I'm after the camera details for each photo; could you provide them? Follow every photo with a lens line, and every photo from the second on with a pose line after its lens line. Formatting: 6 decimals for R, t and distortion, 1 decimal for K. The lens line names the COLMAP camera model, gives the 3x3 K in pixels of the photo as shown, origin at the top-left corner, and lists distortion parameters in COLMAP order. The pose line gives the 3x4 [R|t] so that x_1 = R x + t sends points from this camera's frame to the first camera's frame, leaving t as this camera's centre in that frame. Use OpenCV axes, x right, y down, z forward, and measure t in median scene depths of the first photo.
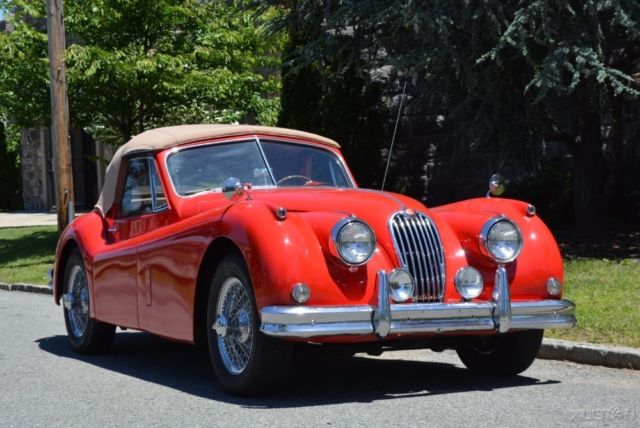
lens RADIAL K [[1473.9, 0, 322.2], [0, 1473.9, 214.6], [0, 0, 1]] dist [-0.043670, 0.000000]
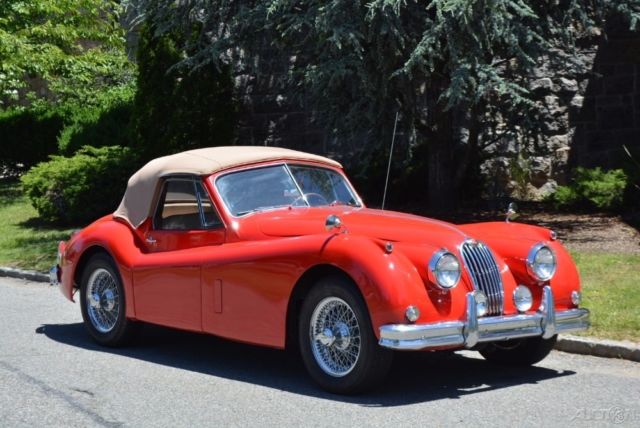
lens RADIAL K [[1473.9, 0, 318.8], [0, 1473.9, 215.5], [0, 0, 1]] dist [-0.043670, 0.000000]
pose [[0.972429, -0.007921, 0.233065, -0.326032], [-0.004661, 0.998563, 0.053384, -0.081843], [-0.233153, -0.052999, 0.970995, -0.156109]]
